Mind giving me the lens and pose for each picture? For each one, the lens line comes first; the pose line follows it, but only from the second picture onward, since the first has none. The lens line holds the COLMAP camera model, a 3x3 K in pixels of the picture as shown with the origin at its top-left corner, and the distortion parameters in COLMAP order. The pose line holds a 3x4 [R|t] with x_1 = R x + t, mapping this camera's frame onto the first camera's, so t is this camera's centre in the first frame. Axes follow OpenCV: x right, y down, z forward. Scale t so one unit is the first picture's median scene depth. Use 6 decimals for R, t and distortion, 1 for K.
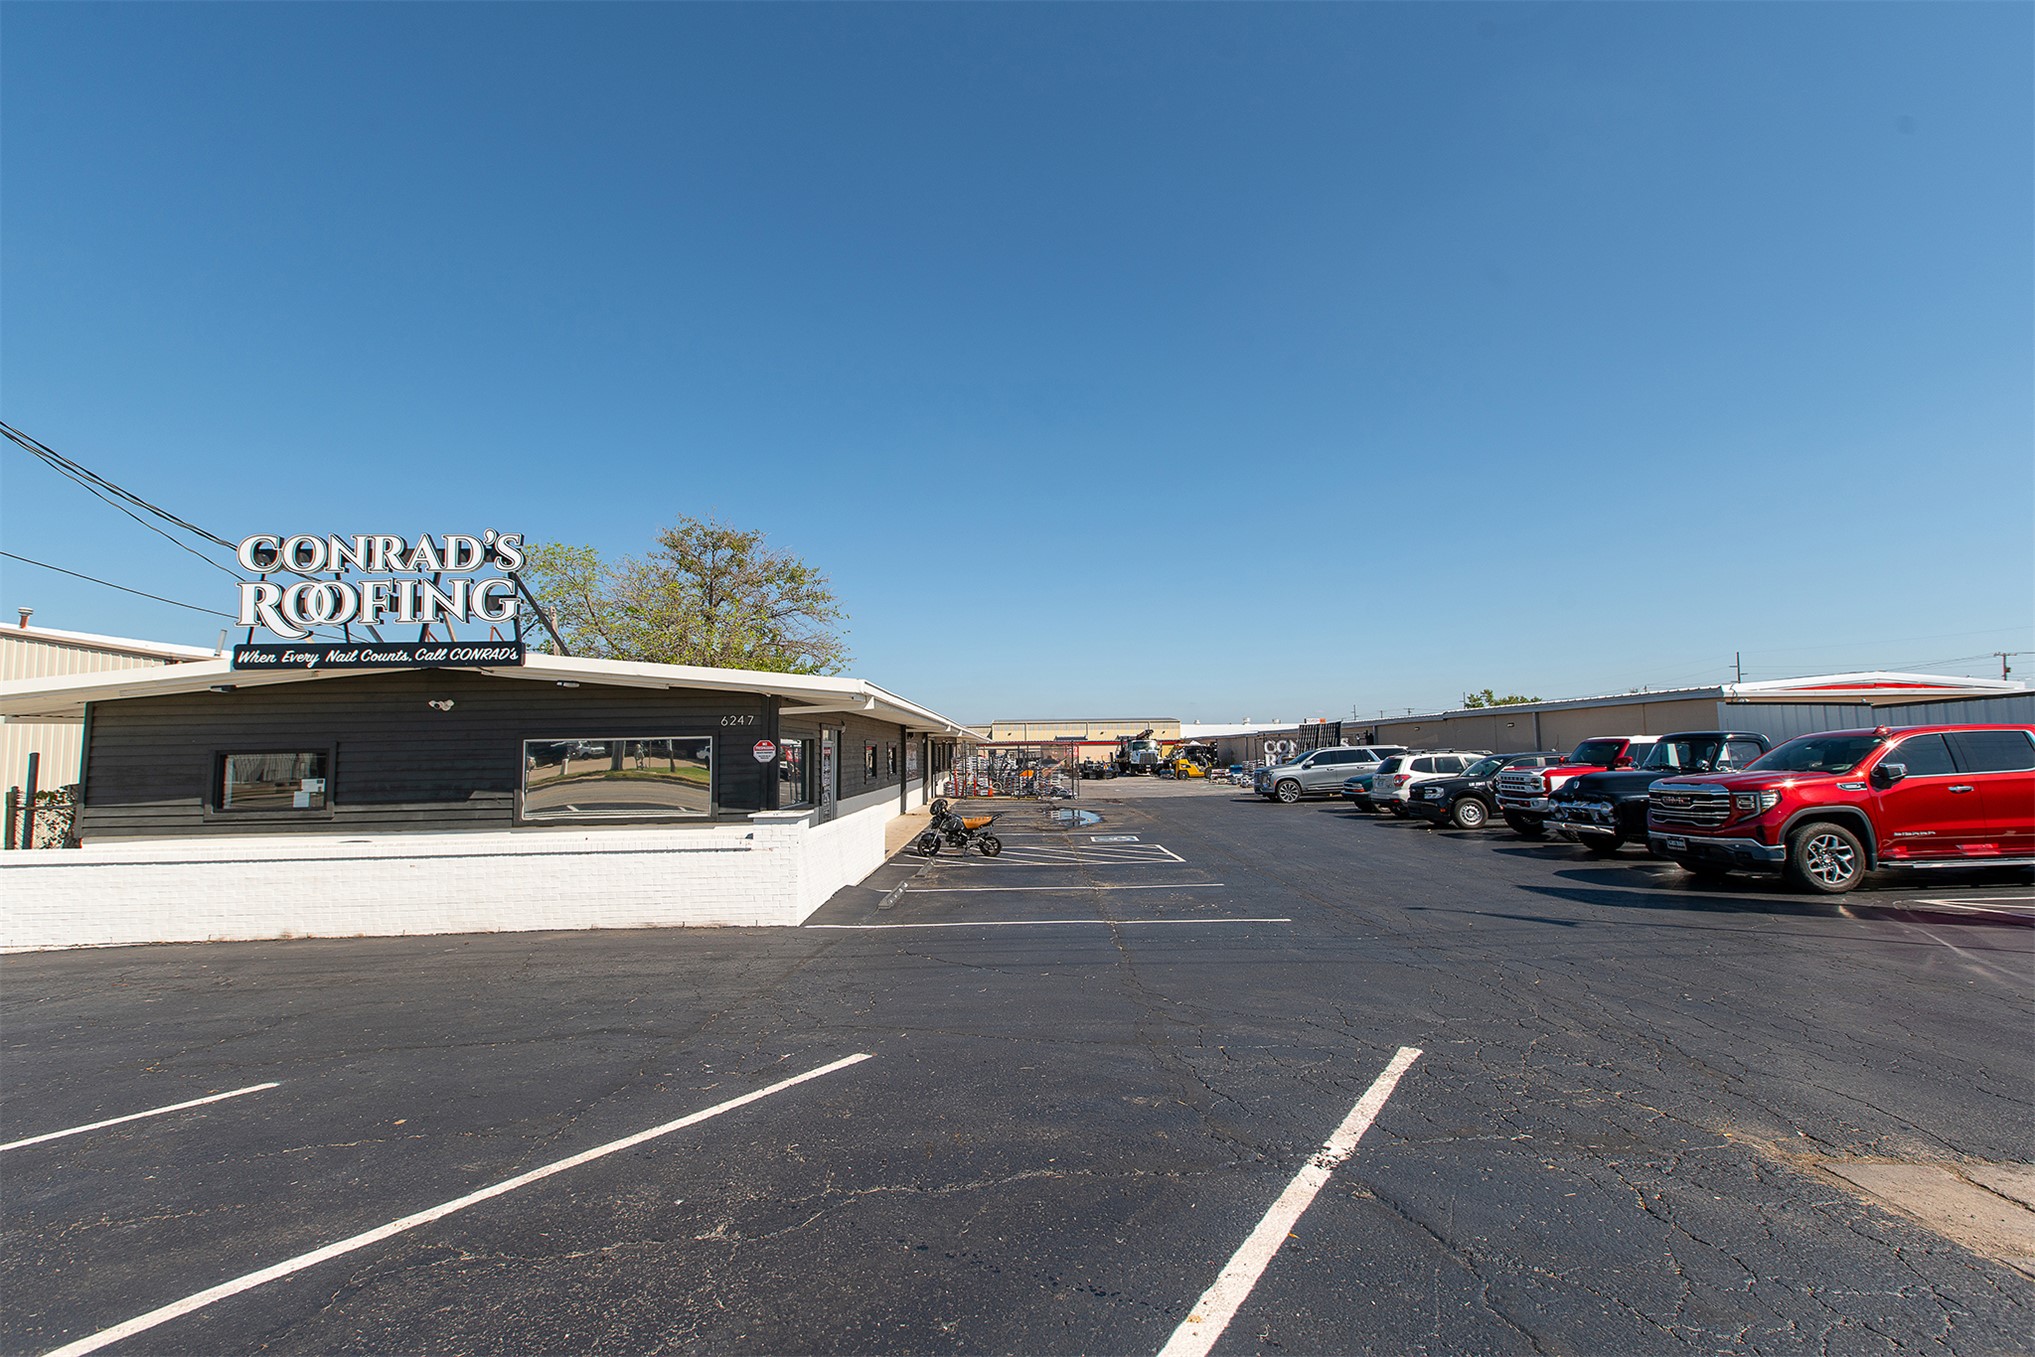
lens RADIAL K [[892.8, 0, 1023.1], [0, 892.8, 664.9], [0, 0, 1]] dist [0.071809, -0.025175]
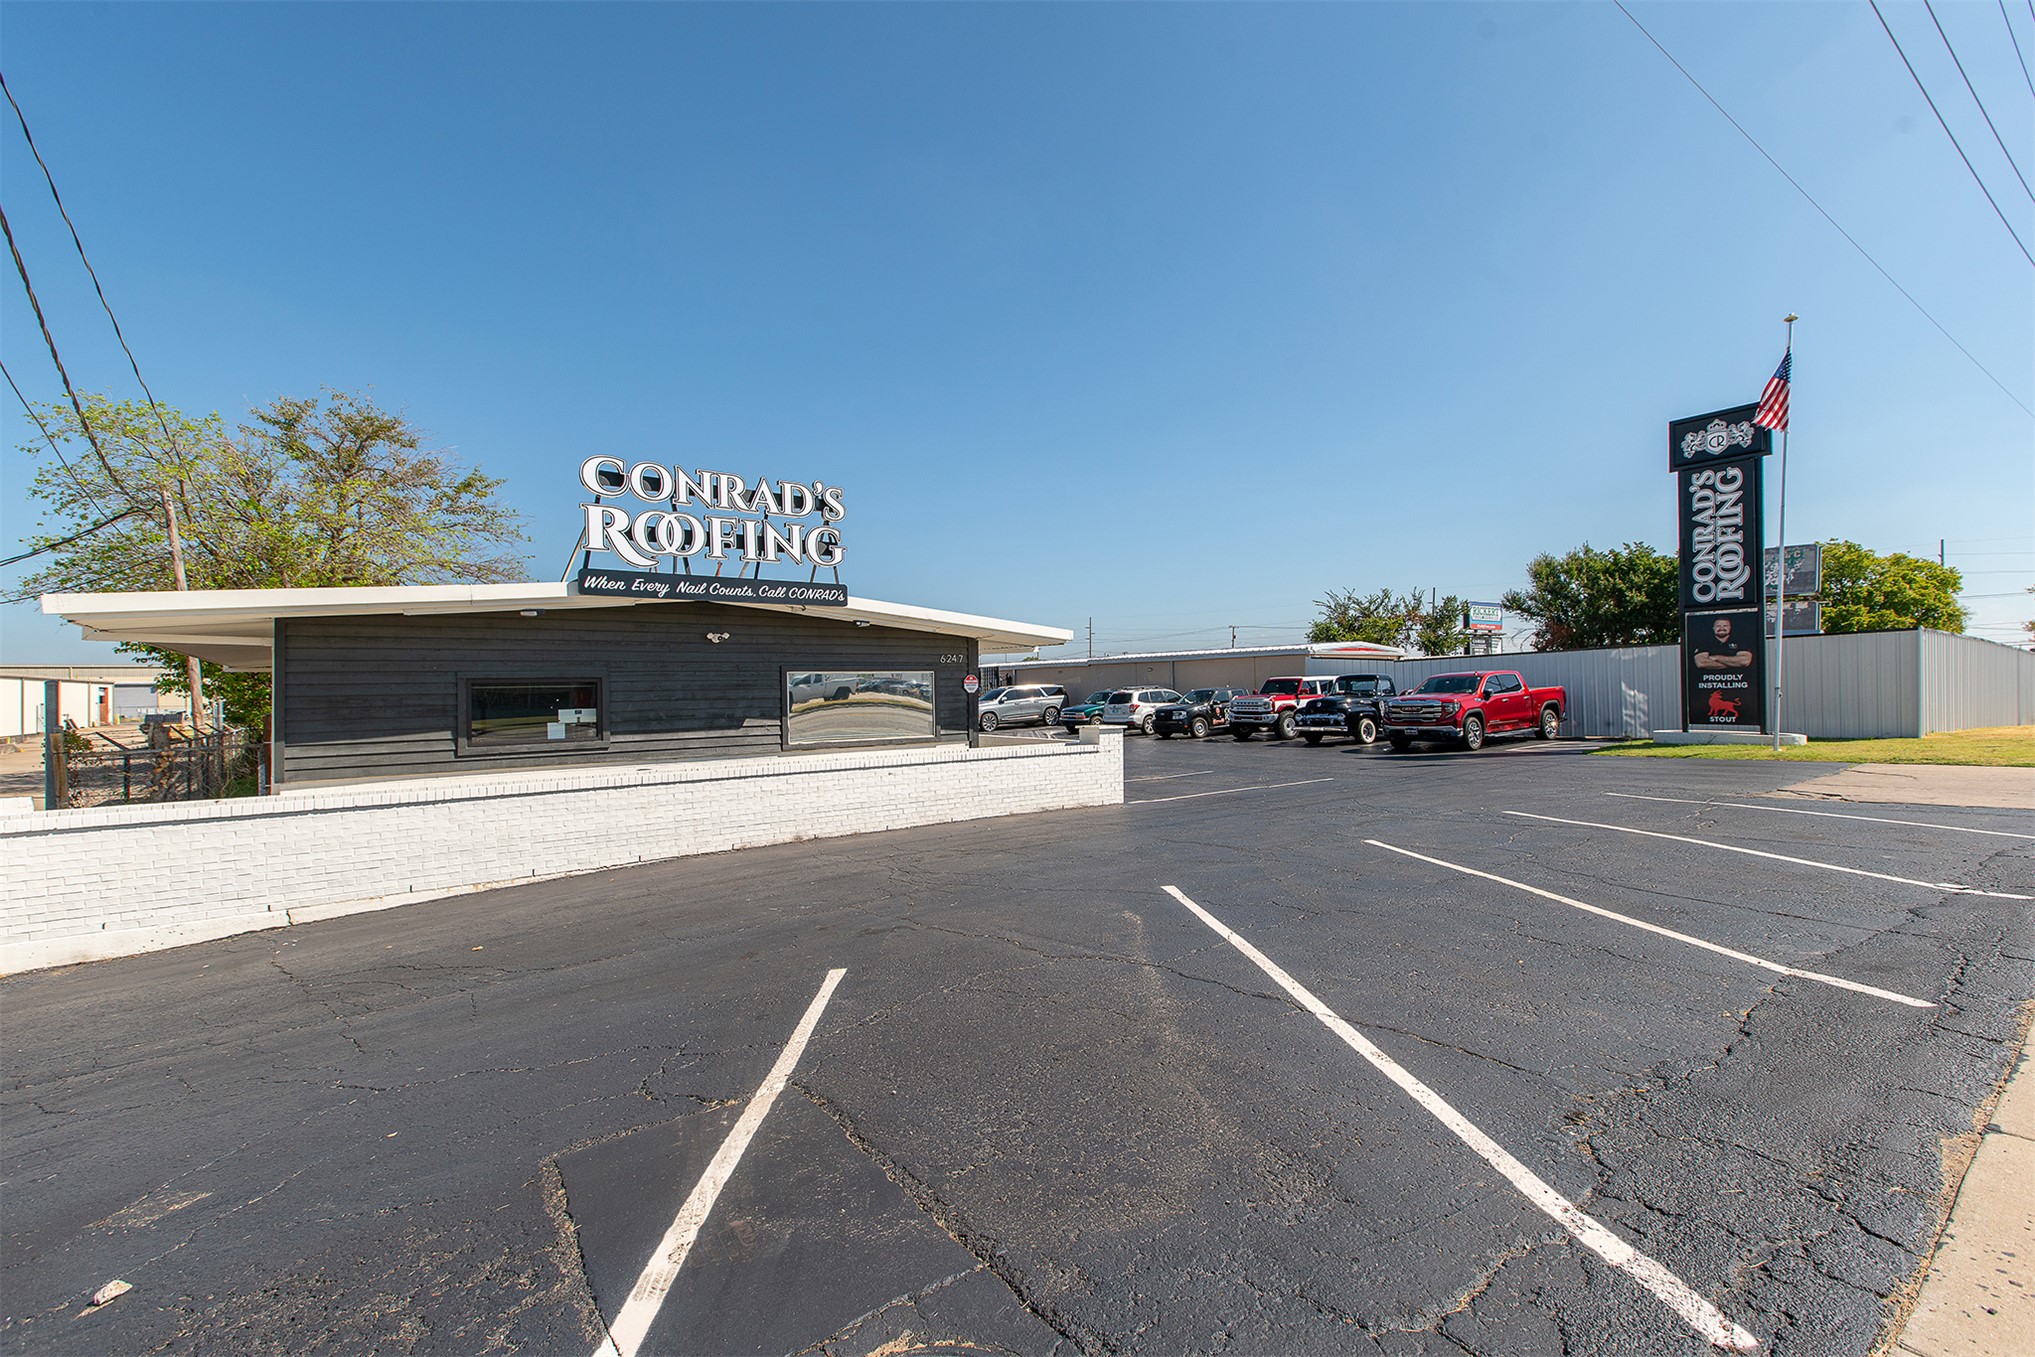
lens RADIAL K [[892.8, 0, 1023.1], [0, 892.8, 664.9], [0, 0, 1]] dist [0.071809, -0.025175]
pose [[0.803214, 0.015486, 0.595489, -0.991700], [-0.052105, 0.997657, 0.044336, 0.011753], [-0.593407, -0.066639, 0.802139, -0.032770]]
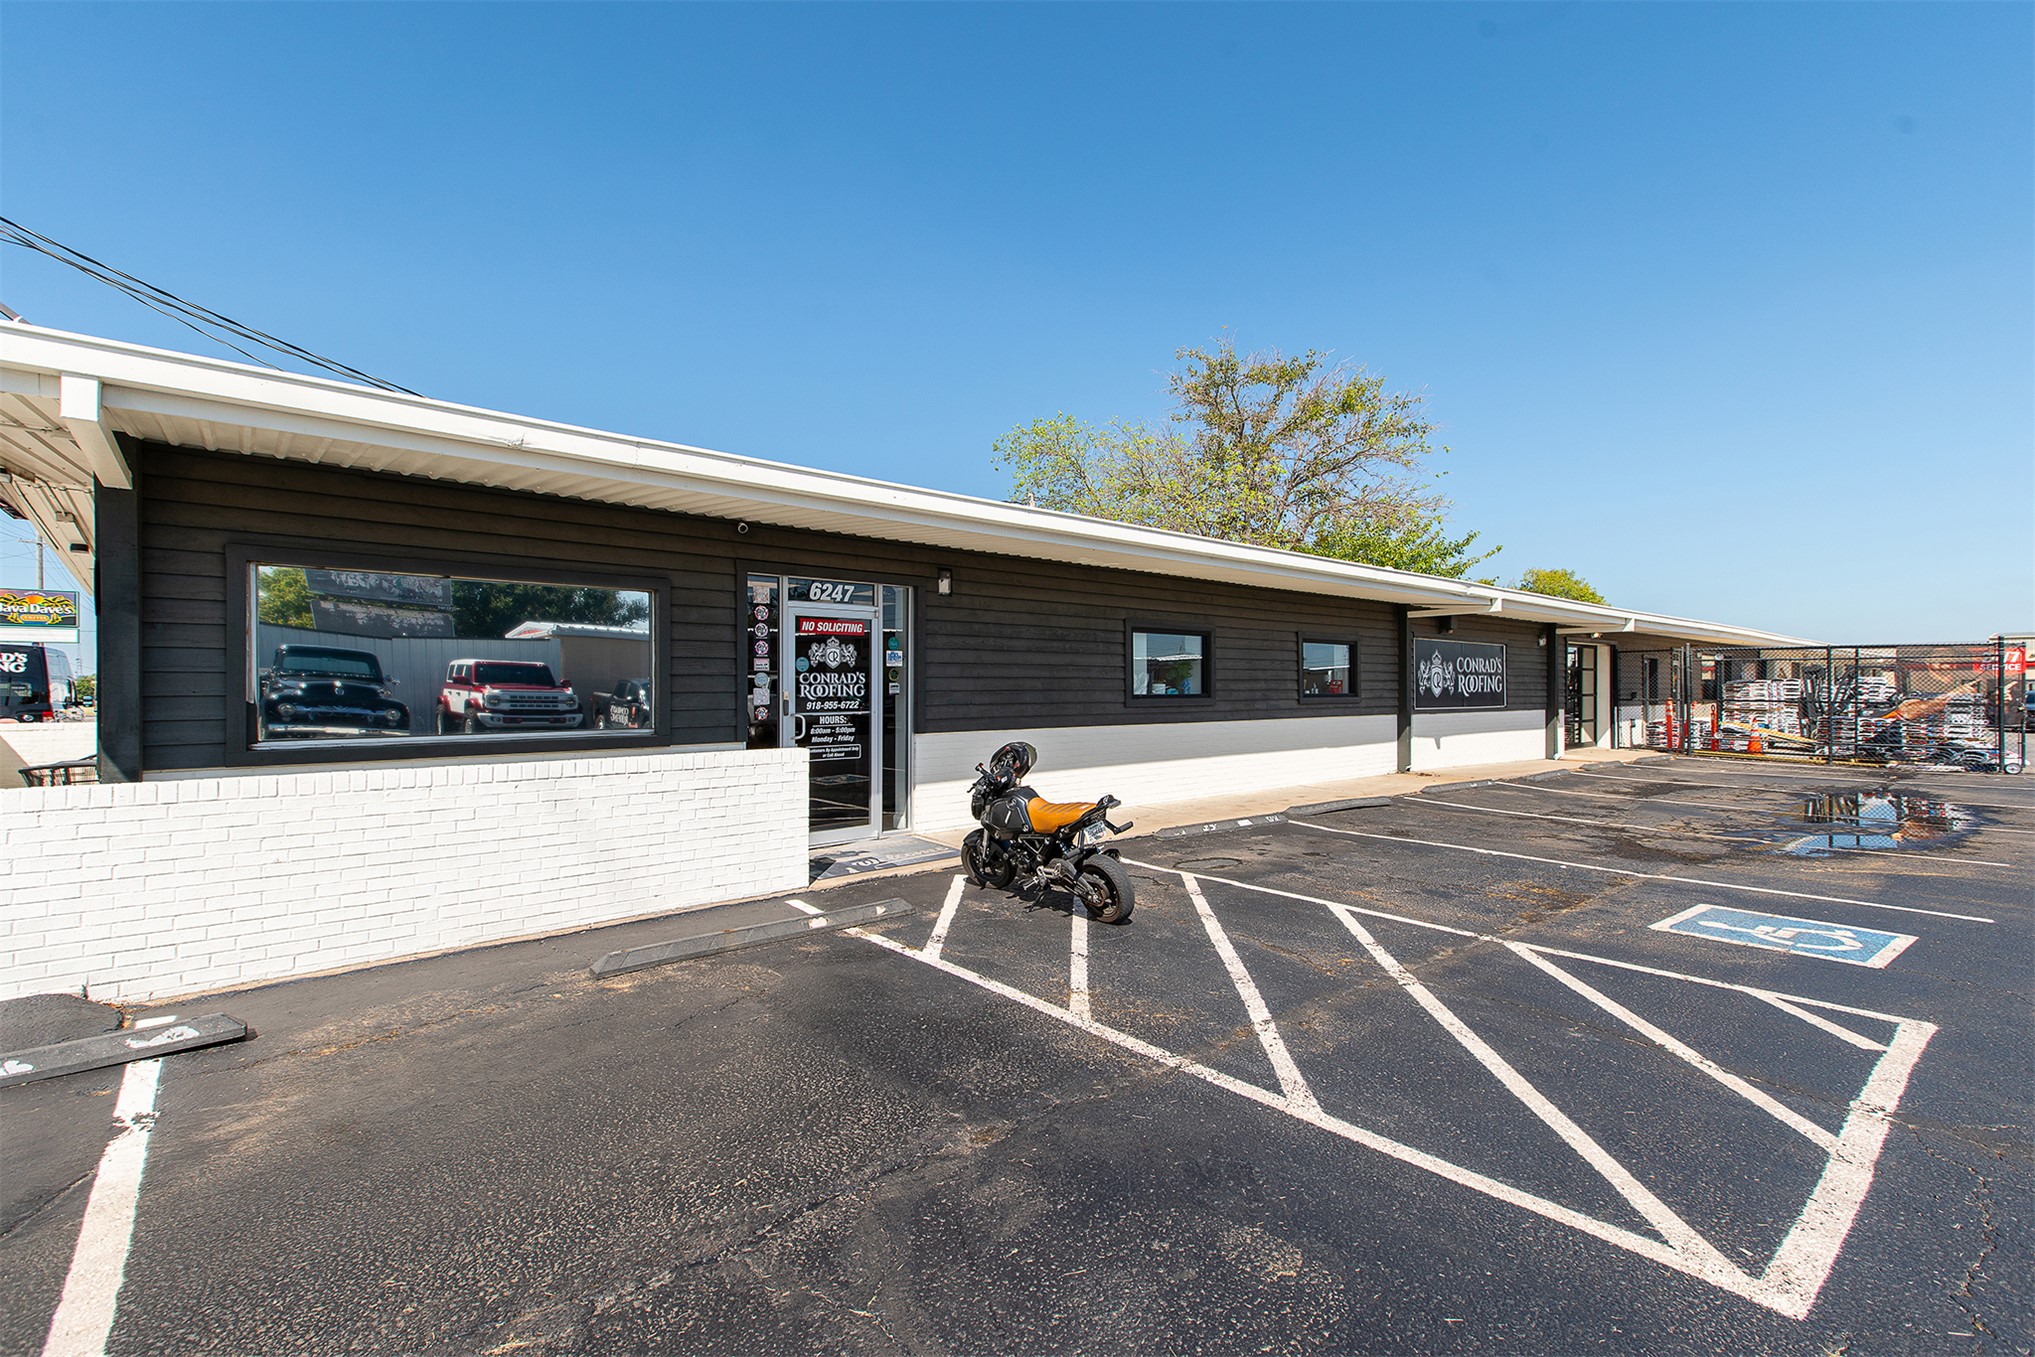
lens RADIAL K [[892.8, 0, 1023.1], [0, 892.8, 664.9], [0, 0, 1]] dist [0.071809, -0.025175]
pose [[0.653620, -0.007987, -0.756781, 0.269513], [0.065641, 0.996774, 0.046173, 0.140235], [0.753971, -0.079855, 0.652036, 1.066639]]
